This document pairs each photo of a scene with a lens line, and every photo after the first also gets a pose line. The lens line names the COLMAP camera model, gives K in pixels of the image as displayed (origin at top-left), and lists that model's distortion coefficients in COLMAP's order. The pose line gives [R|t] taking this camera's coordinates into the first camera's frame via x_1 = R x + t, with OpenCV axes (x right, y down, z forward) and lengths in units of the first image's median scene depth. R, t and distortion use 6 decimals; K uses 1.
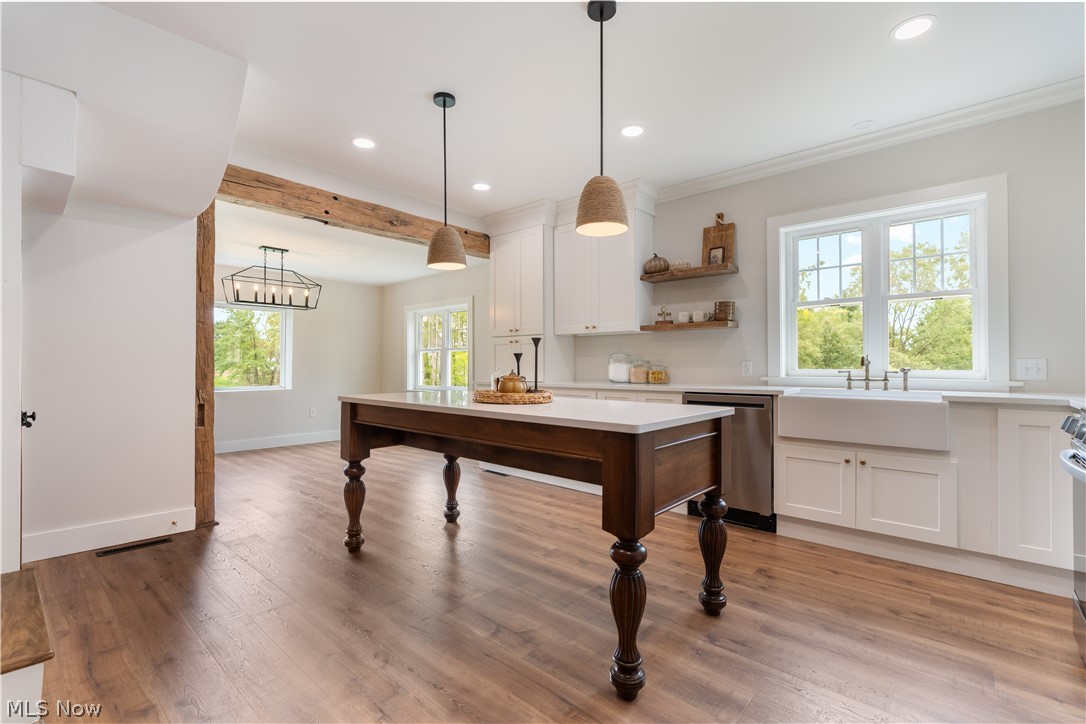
lens RADIAL K [[484.6, 0, 541.7], [0, 484.6, 363.8], [0, 0, 1]] dist [-0.007355, 0.000719]
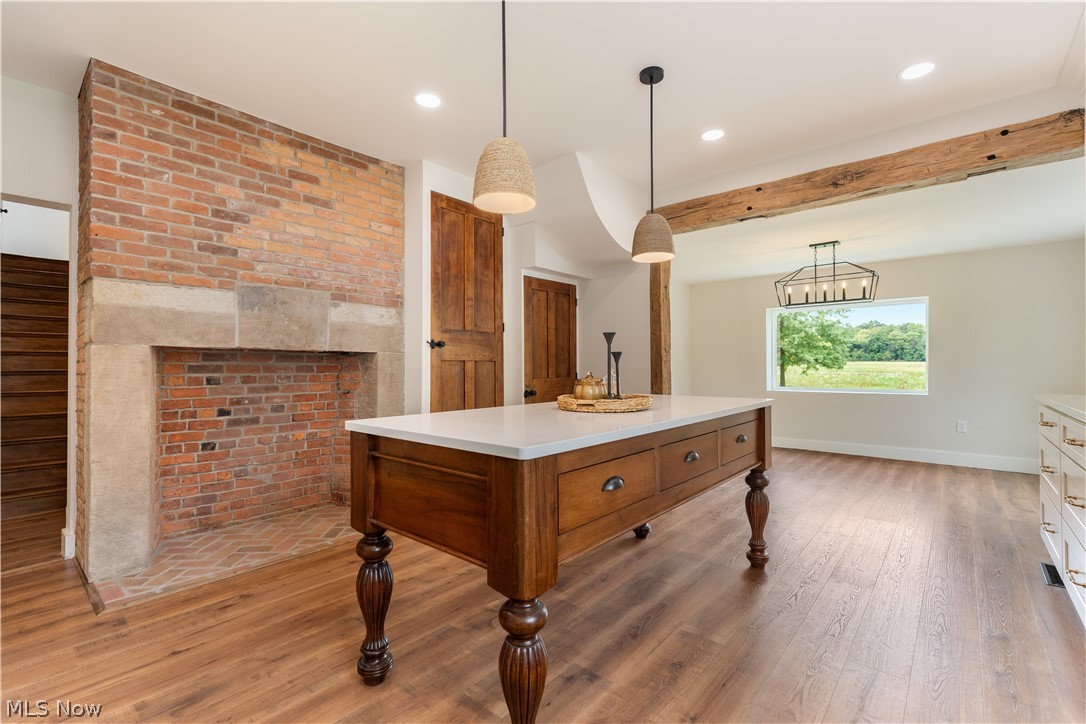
lens RADIAL K [[484.6, 0, 538.7], [0, 484.6, 365.2], [0, 0, 1]] dist [-0.007355, 0.000719]
pose [[0.009153, -0.006094, -0.999940, 0.479245], [0.006029, 0.999964, -0.006039, 0.003652], [0.999940, -0.005973, 0.009189, 0.524491]]
